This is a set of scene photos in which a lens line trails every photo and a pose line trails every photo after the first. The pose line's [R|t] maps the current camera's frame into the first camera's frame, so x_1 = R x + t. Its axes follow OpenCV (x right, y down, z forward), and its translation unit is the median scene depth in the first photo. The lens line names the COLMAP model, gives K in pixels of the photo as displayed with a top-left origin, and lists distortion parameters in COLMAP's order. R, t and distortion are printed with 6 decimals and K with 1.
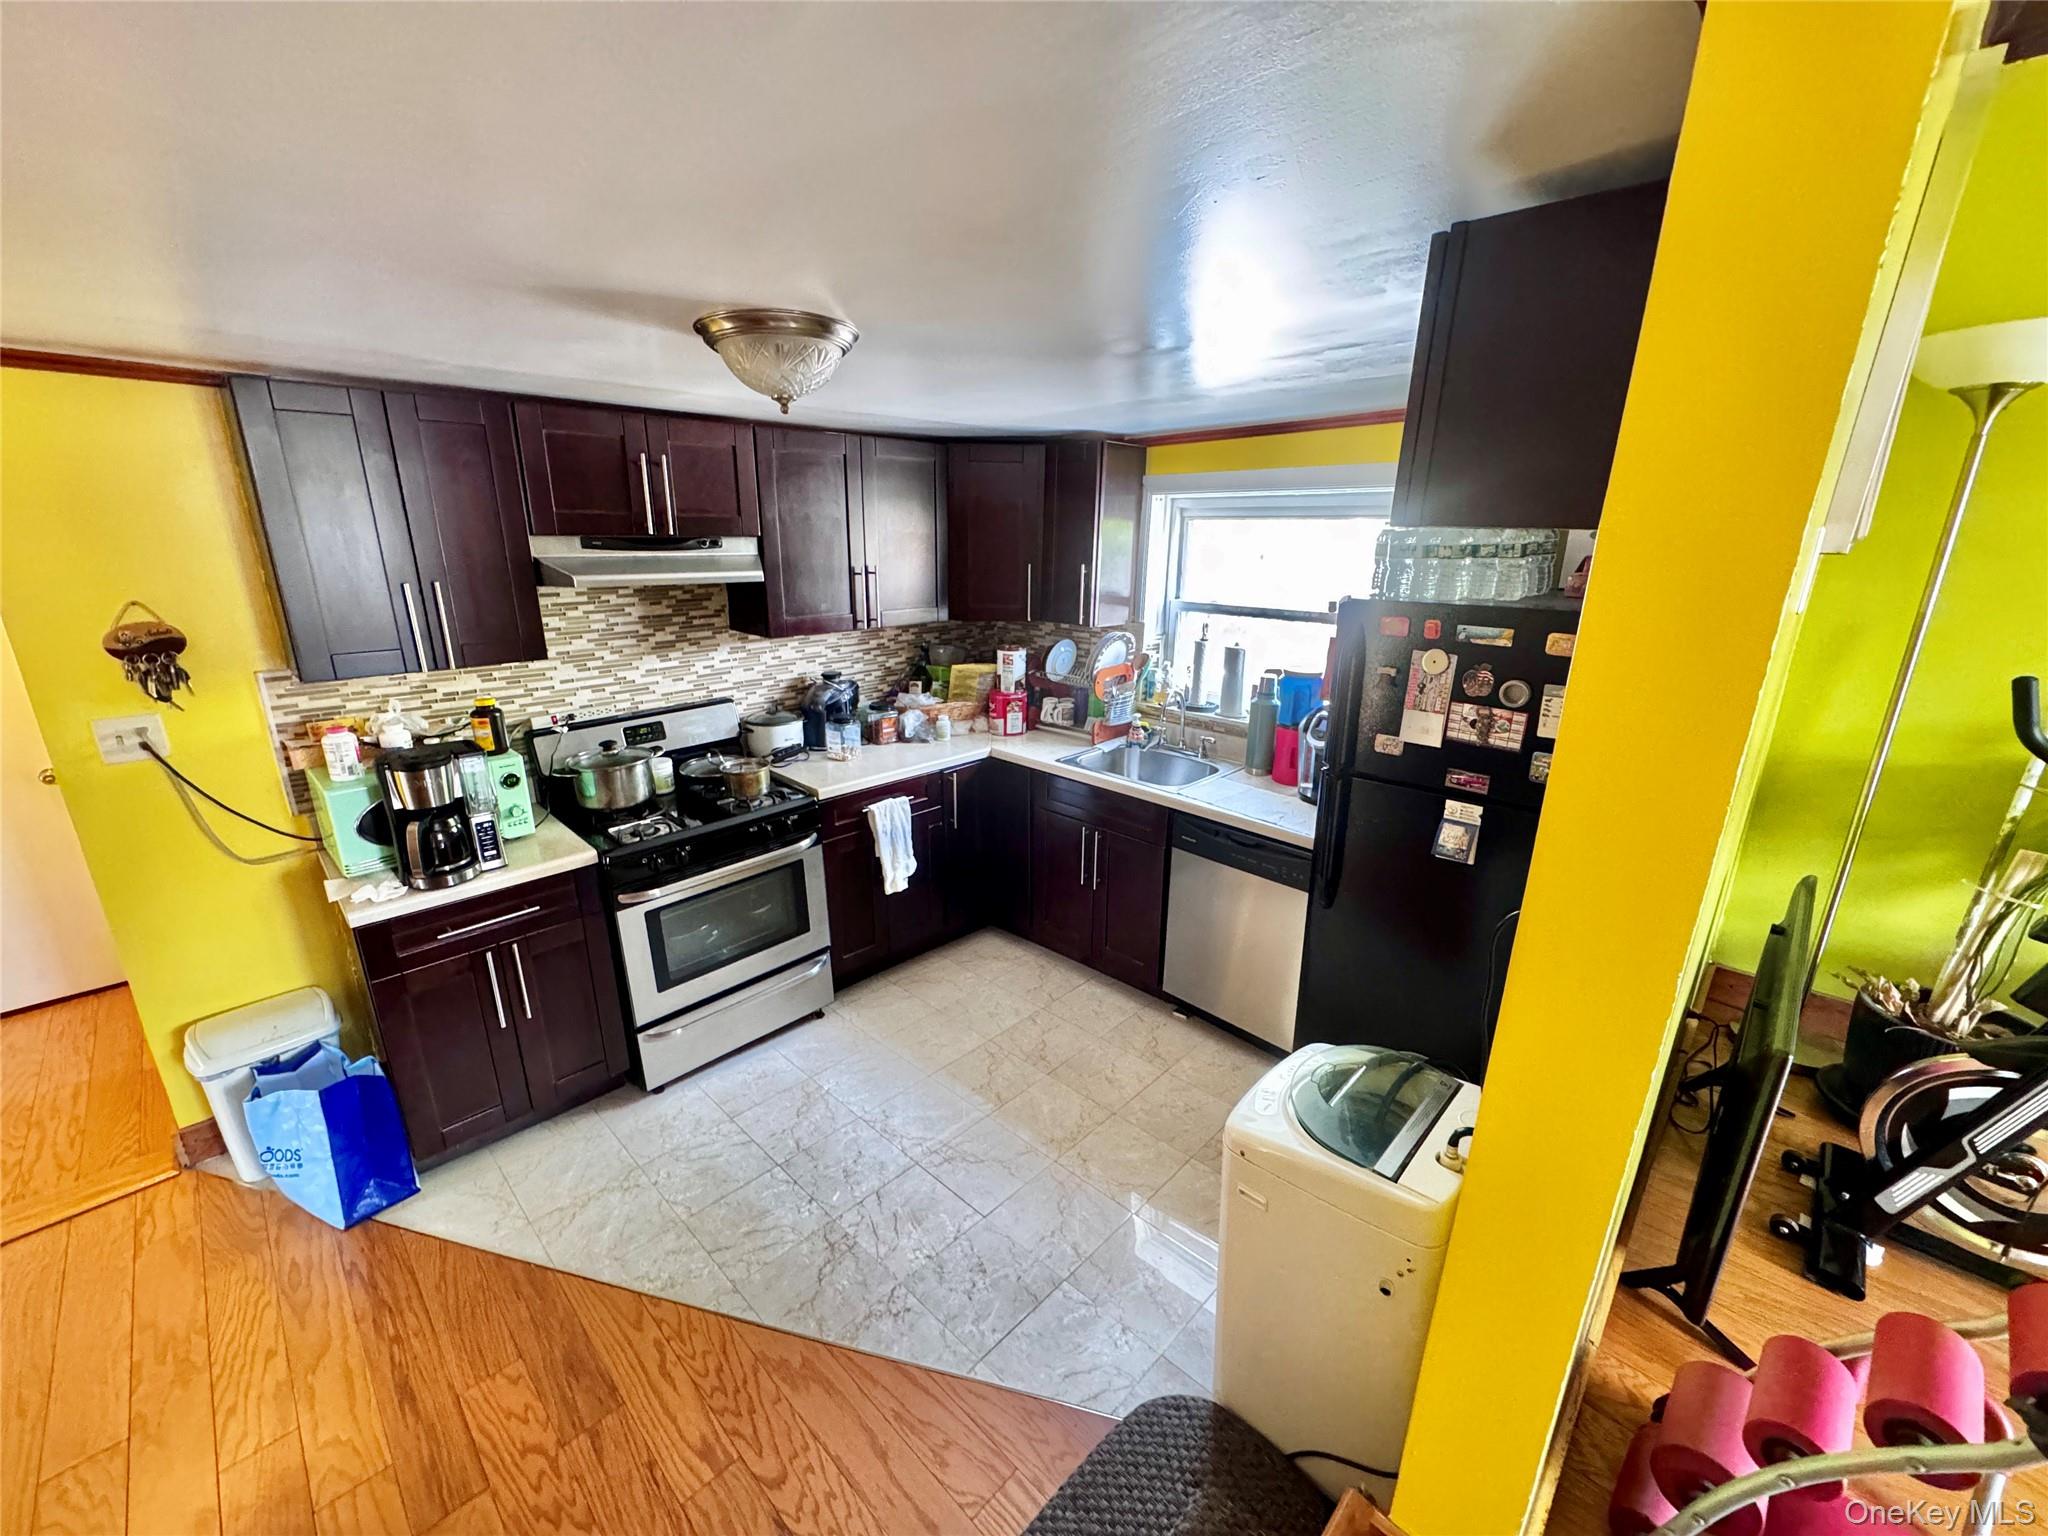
lens RADIAL K [[815.7, 0, 1014.6], [0, 815.7, 770.7], [0, 0, 1]] dist [-0.000887, -0.000279]
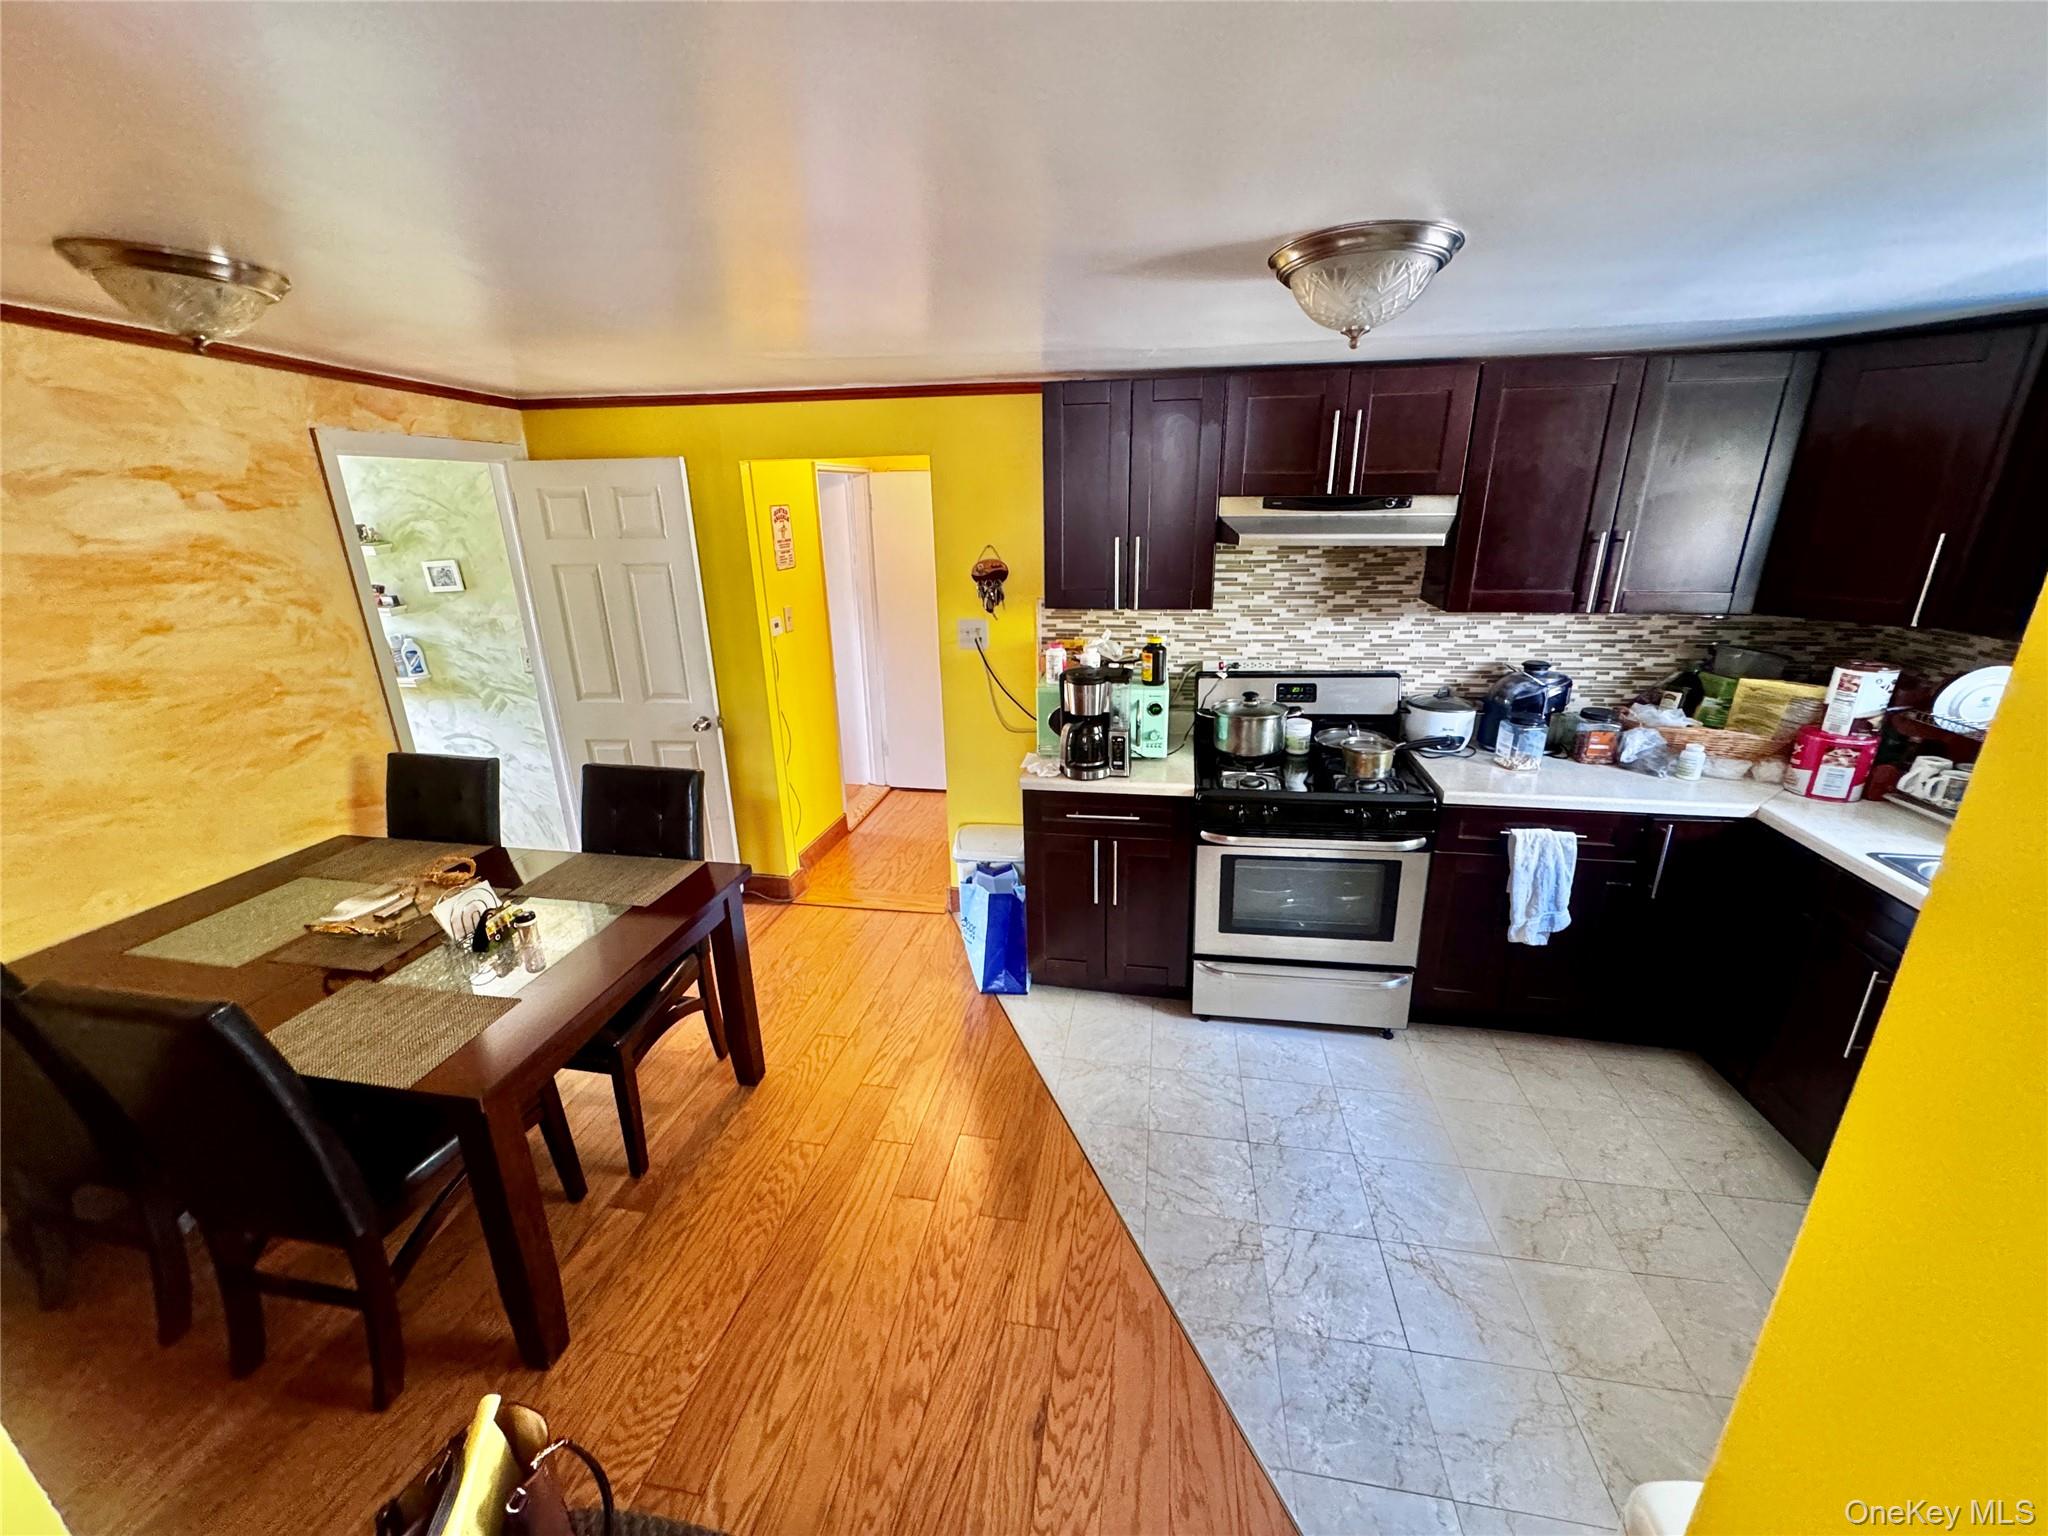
lens RADIAL K [[811.8, 0, 1018.3], [0, 811.8, 769.9], [0, 0, 1]] dist [-0.001730, 0.000113]
pose [[0.561453, 0.248133, -0.789430, 0.189898], [-0.217294, 0.964715, 0.148685, -0.030123], [0.798469, 0.088059, 0.595561, 0.137002]]
